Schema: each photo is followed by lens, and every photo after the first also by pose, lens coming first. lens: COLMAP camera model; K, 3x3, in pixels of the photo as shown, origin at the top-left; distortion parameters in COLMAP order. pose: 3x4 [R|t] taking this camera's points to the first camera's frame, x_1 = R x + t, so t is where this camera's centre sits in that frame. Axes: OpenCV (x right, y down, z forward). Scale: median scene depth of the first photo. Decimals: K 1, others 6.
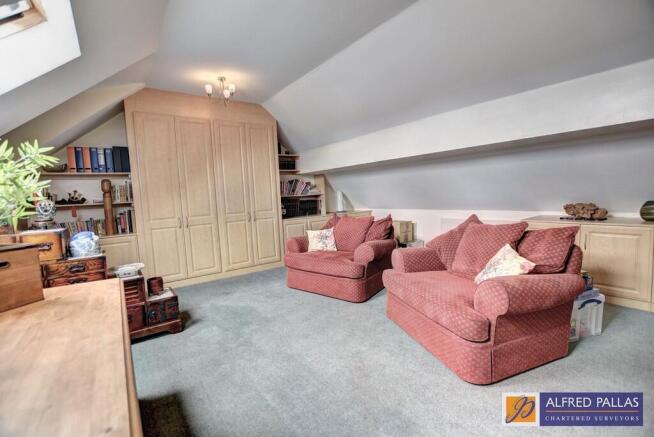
lens RADIAL K [[300.3, 0, 333.7], [0, 300.3, 219.5], [0, 0, 1]] dist [0.001155, 0.000071]
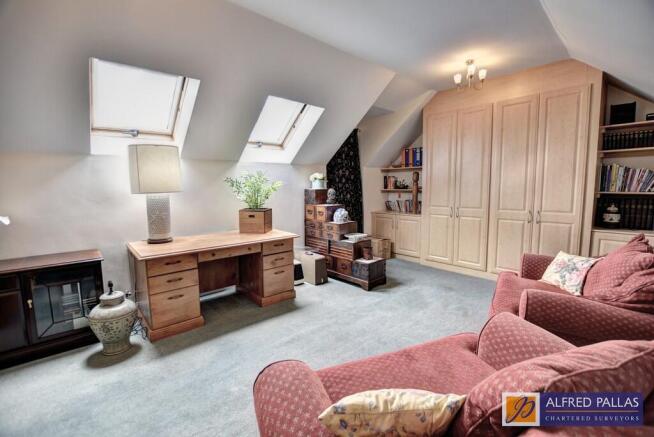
lens RADIAL K [[300.3, 0, 333.4], [0, 300.3, 215.6], [0, 0, 1]] dist [0.001155, 0.000071]
pose [[0.088141, 0.142828, -0.985815, 0.546154], [-0.090915, 0.986690, 0.134826, -0.087742], [0.991950, 0.077742, 0.099953, 0.513197]]
